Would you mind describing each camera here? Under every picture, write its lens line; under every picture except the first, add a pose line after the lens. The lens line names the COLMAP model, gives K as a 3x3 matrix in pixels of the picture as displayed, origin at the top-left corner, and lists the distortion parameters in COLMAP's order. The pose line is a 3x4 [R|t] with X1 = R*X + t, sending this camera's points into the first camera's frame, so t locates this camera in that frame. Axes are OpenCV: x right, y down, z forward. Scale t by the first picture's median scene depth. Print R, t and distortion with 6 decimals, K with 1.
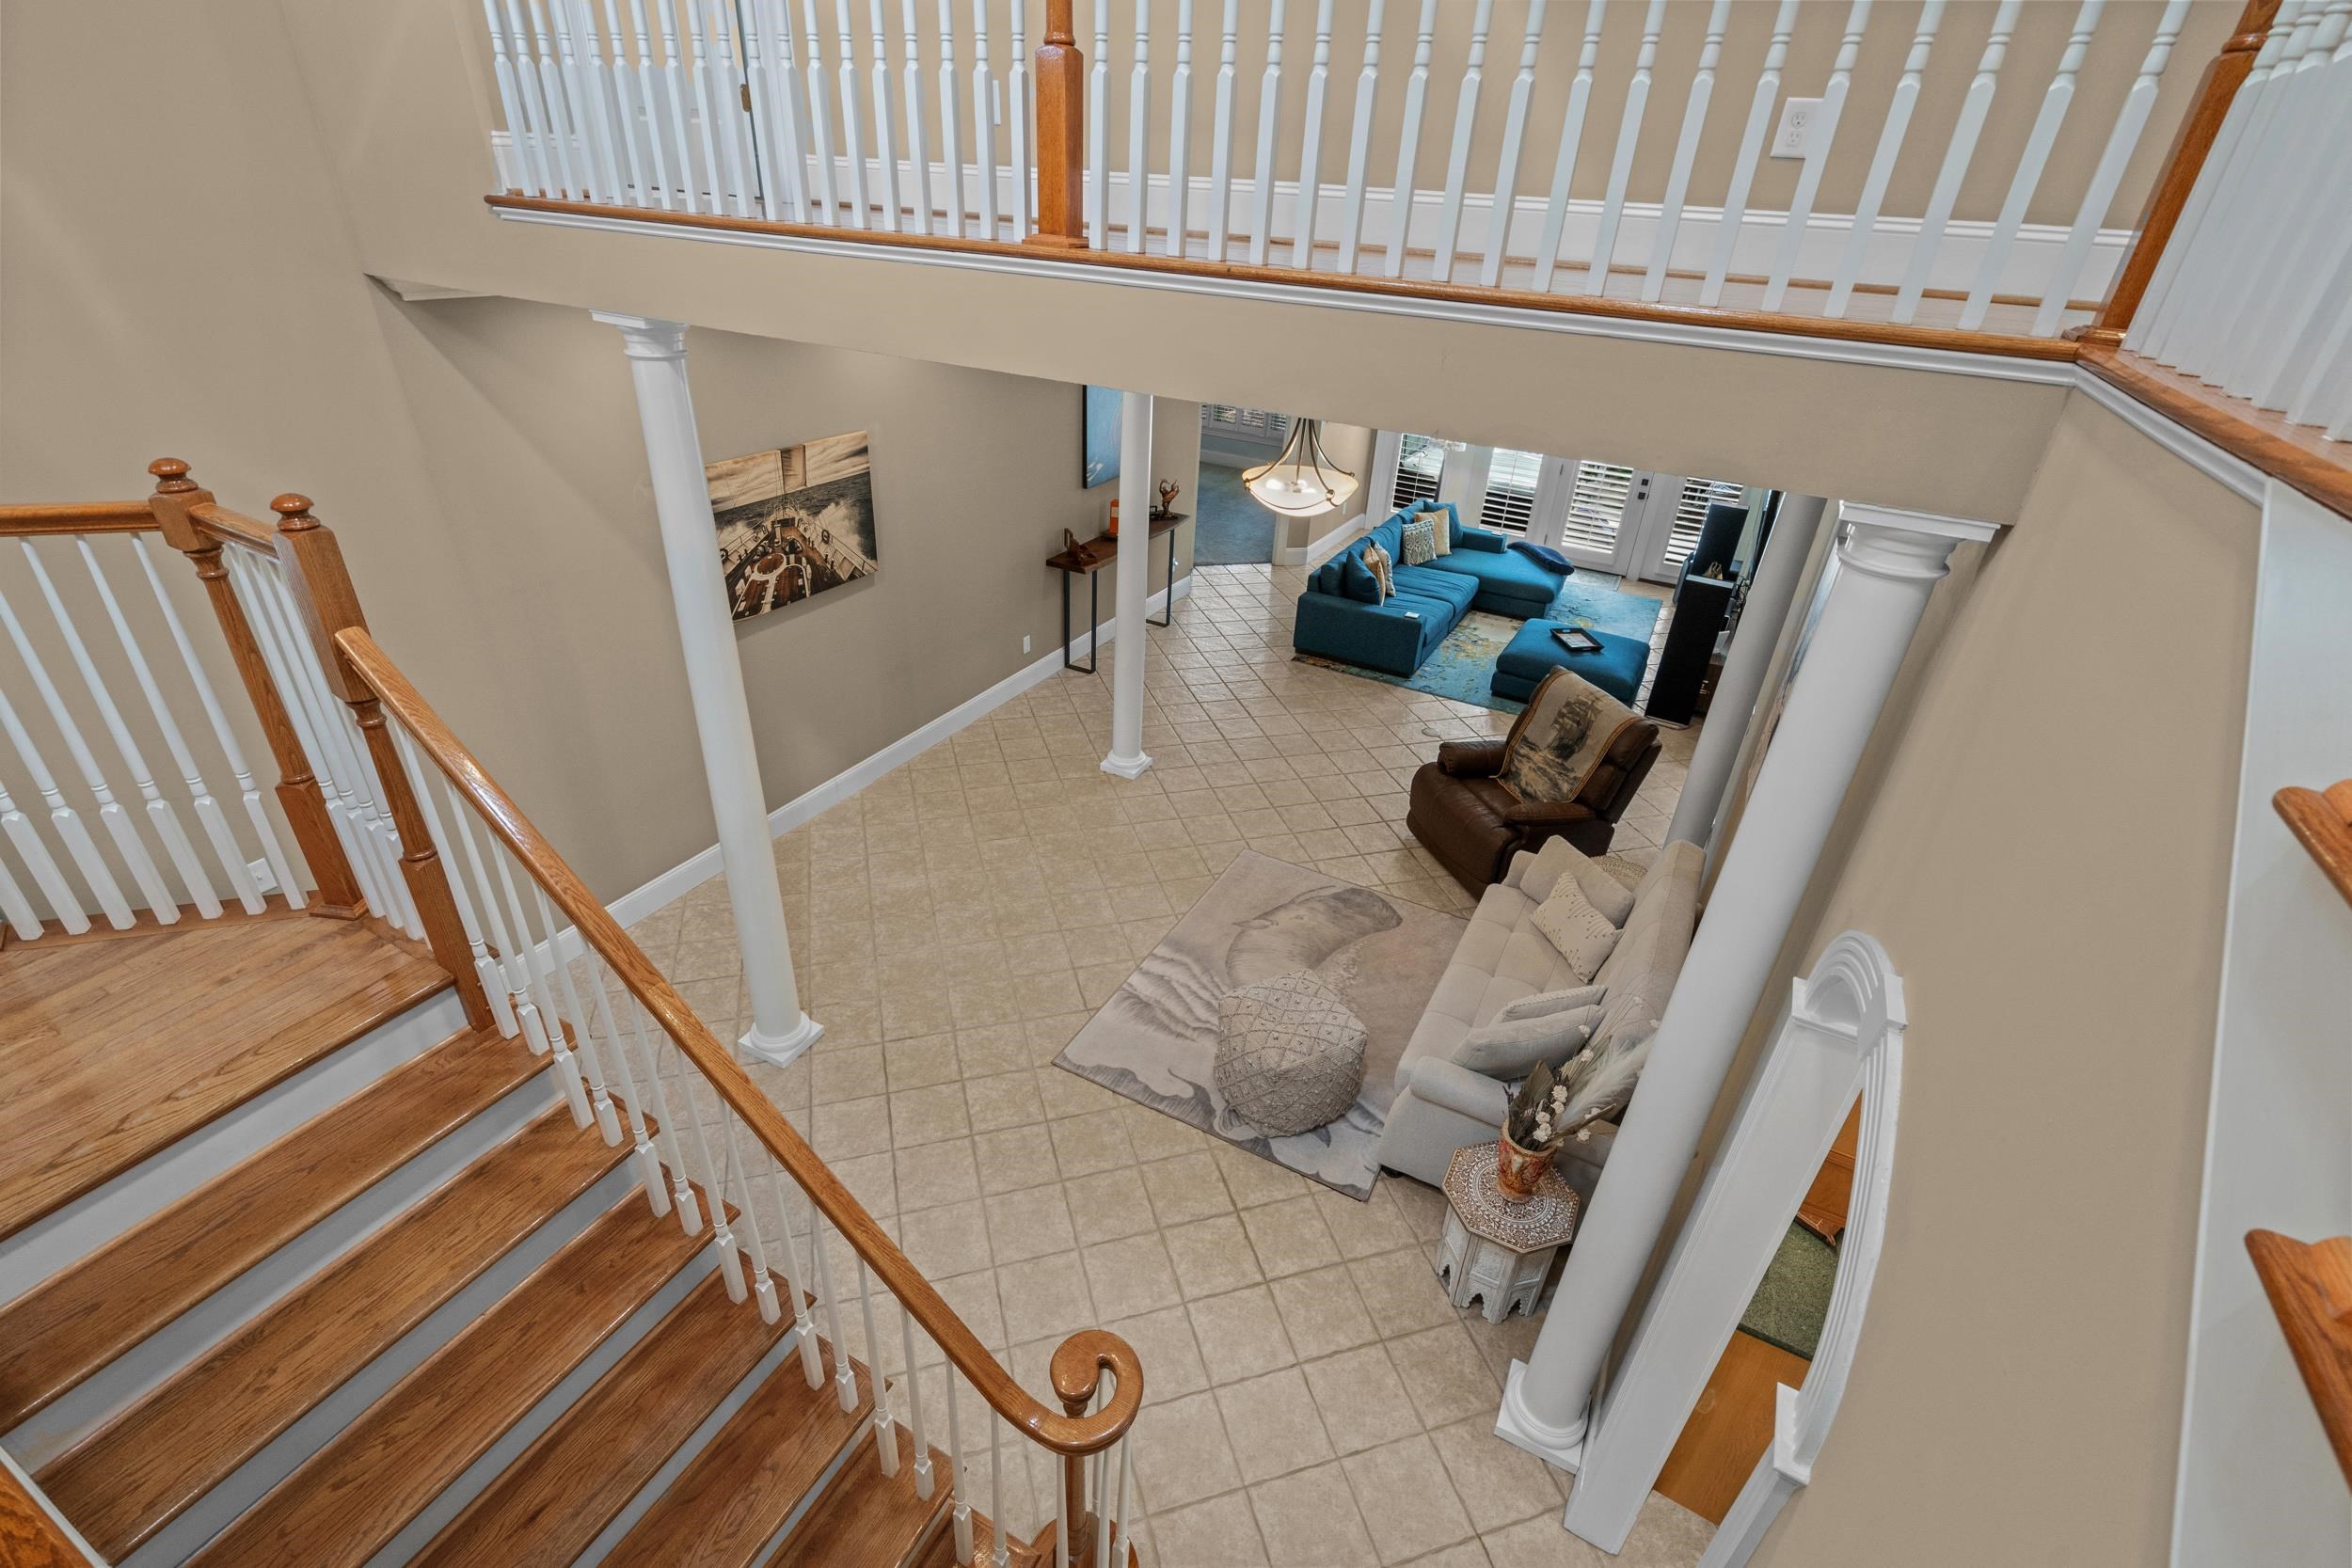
lens RADIAL K [[1065.9, 0, 1185.5], [0, 1065.9, 753.9], [0, 0, 1]] dist [0.003163, 0.000422]
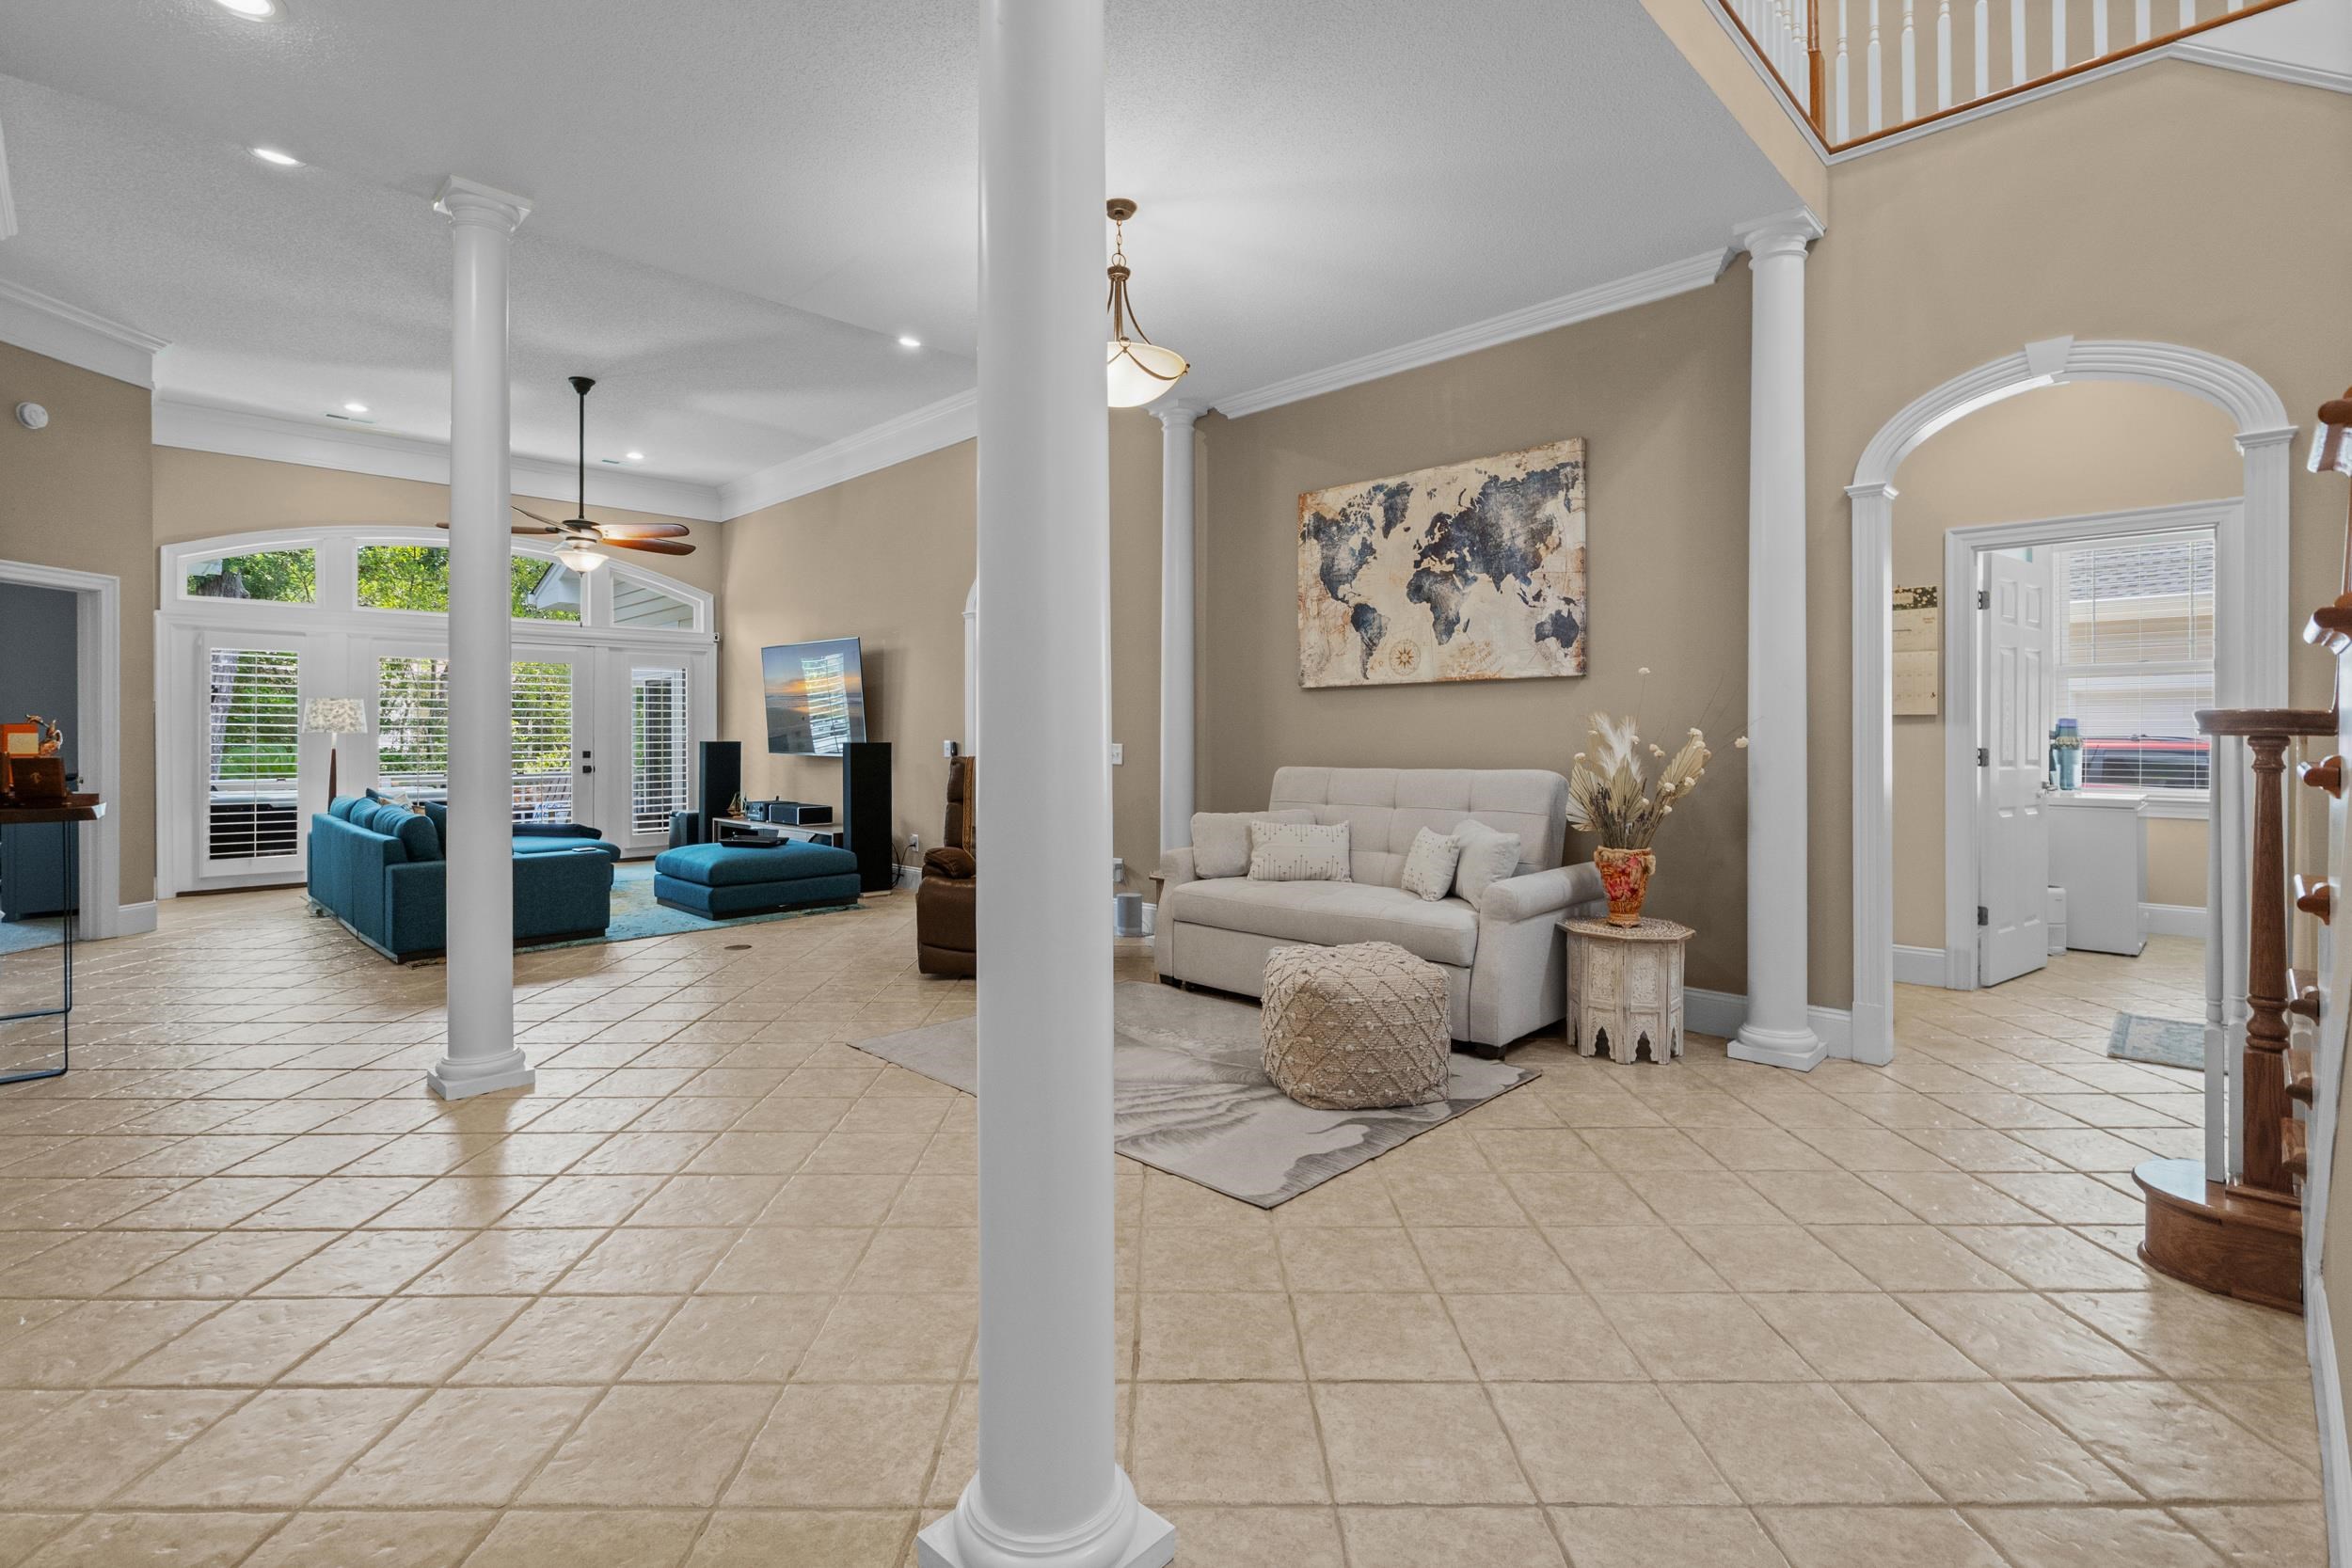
lens RADIAL K [[1061.0, 0, 1186.5], [0, 1061.0, 741.4], [0, 0, 1]] dist [-0.017406, 0.000024]
pose [[0.281313, -0.058412, 0.957837, -0.501008], [0.466137, 0.880793, -0.083189, 0.080260], [-0.838797, 0.469885, 0.275006, 0.599940]]
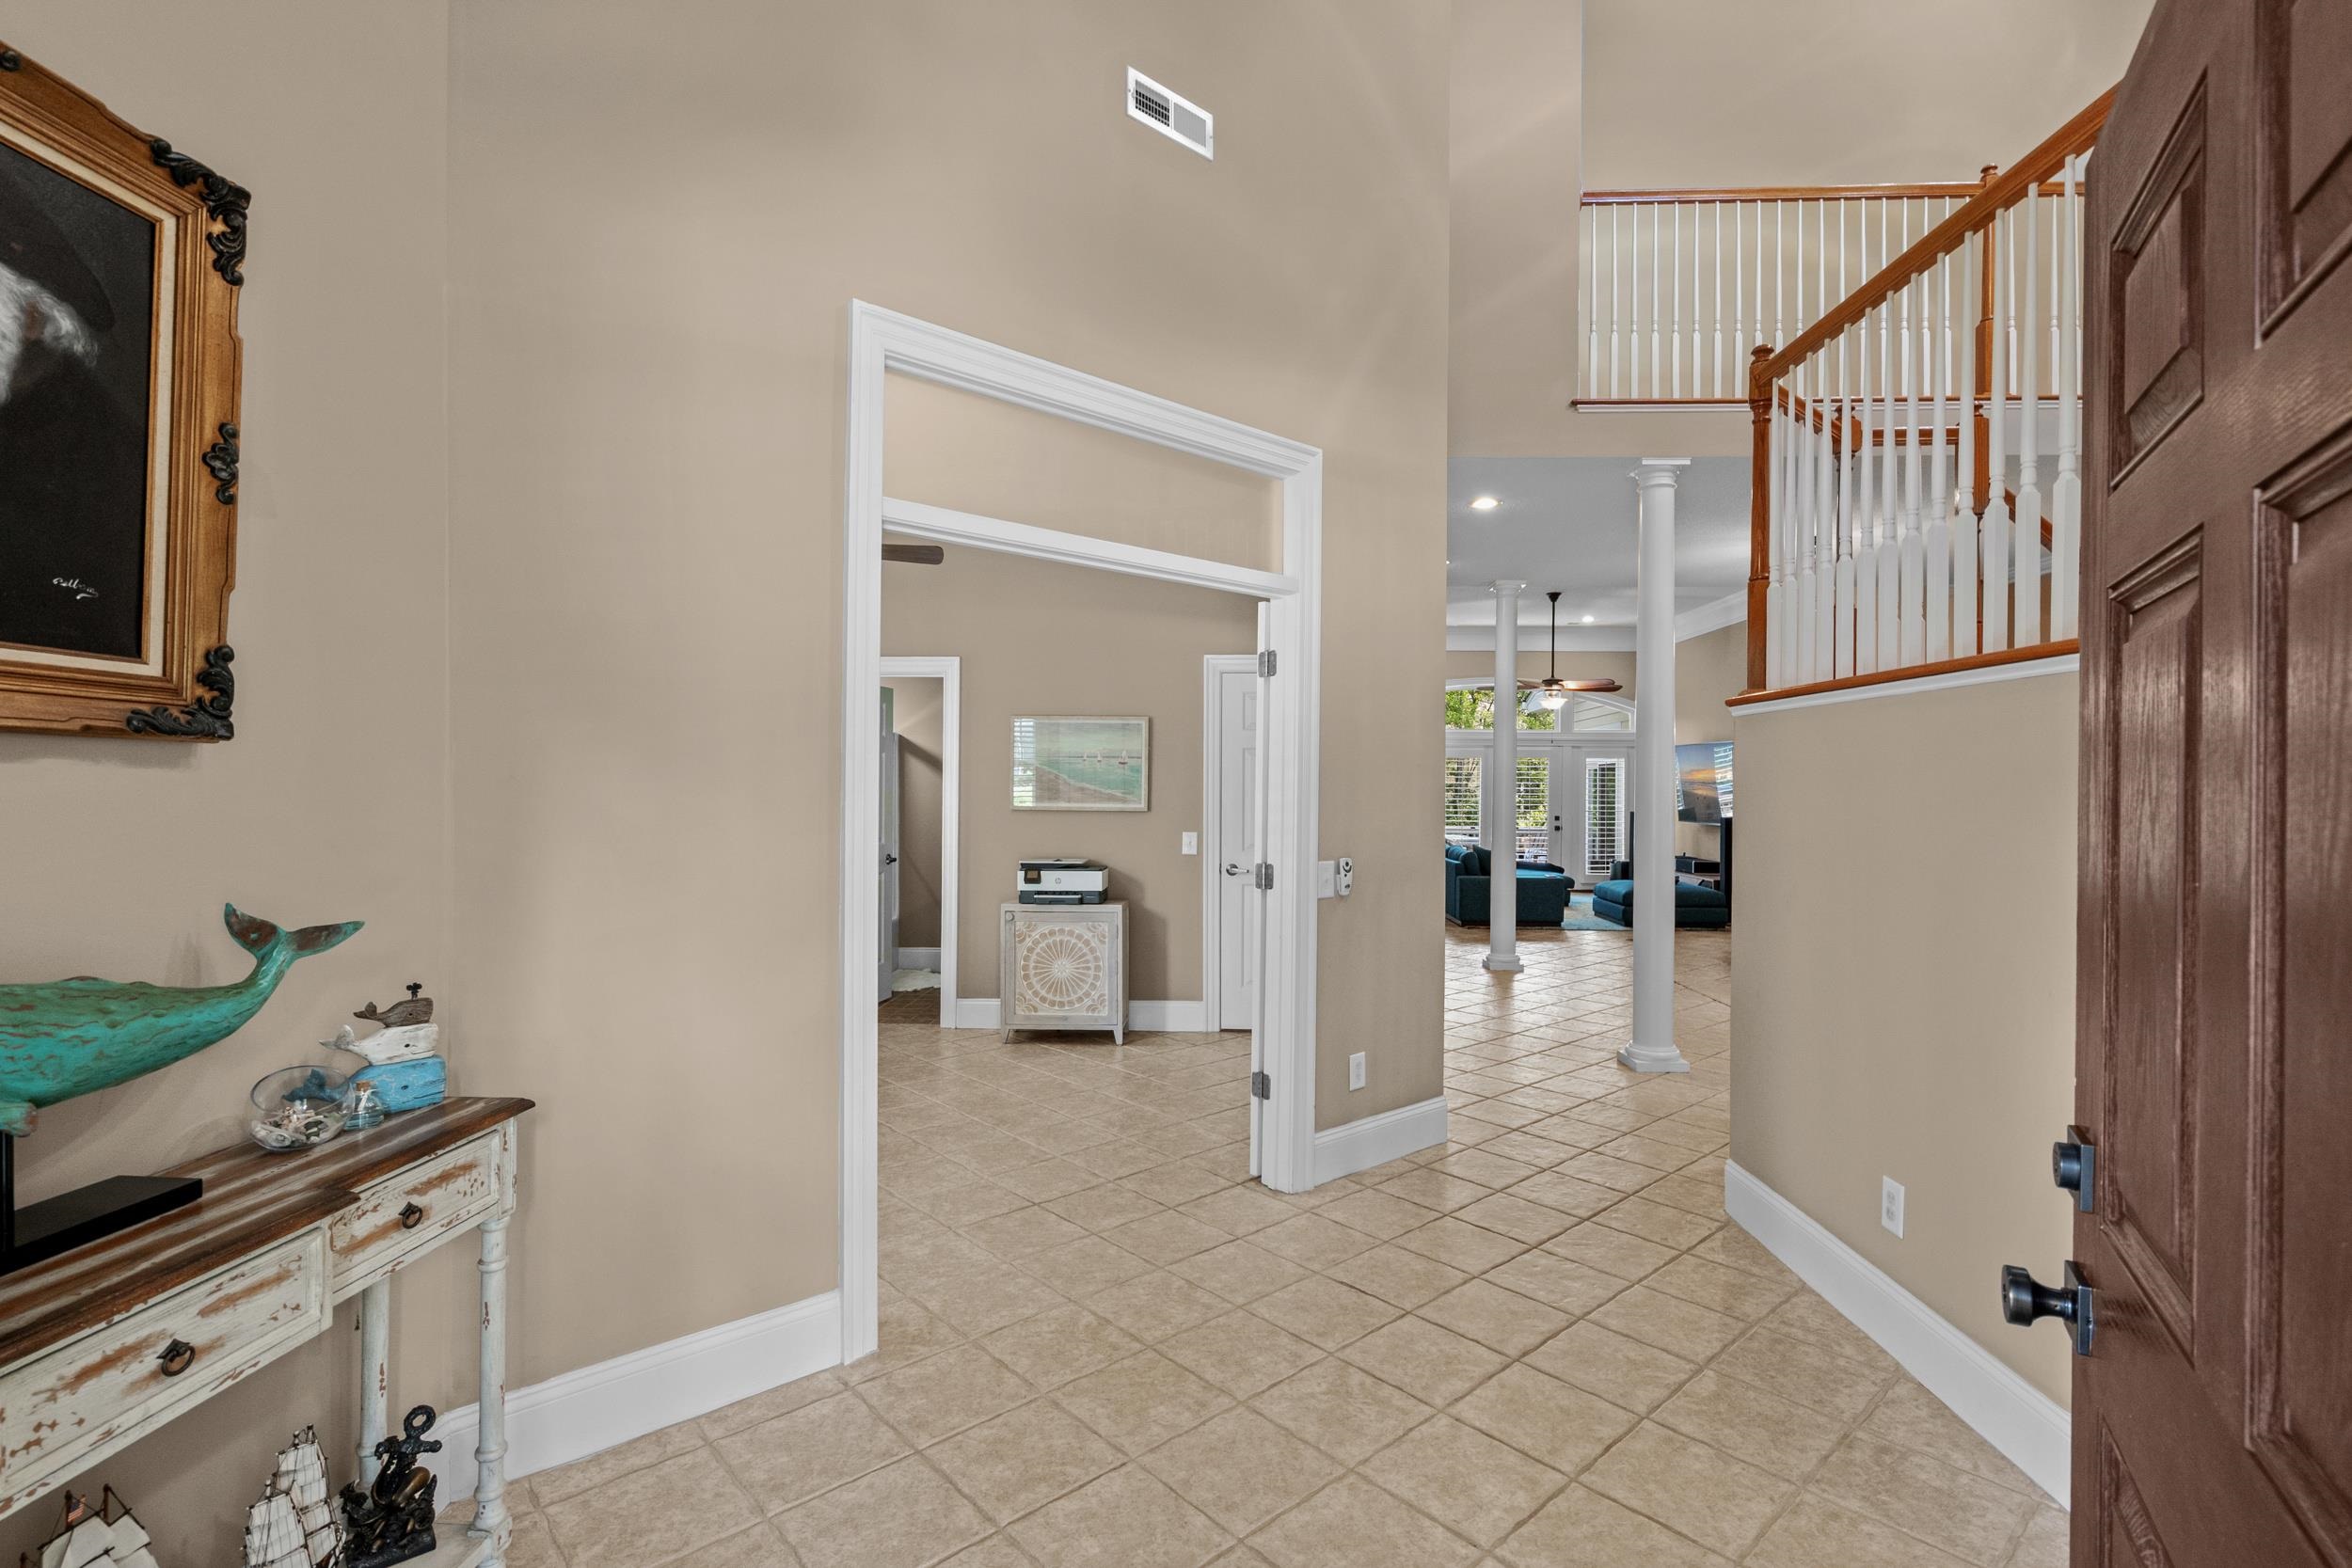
lens RADIAL K [[1071.4, 0, 1168.9], [0, 1071.4, 797.0], [0, 0, 1]] dist [-0.000506, 0.000350]
pose [[0.915956, -0.052032, 0.397891, -0.996811], [0.226950, 0.884911, -0.406726, 0.286451], [-0.330935, 0.462845, 0.822348, 0.082704]]
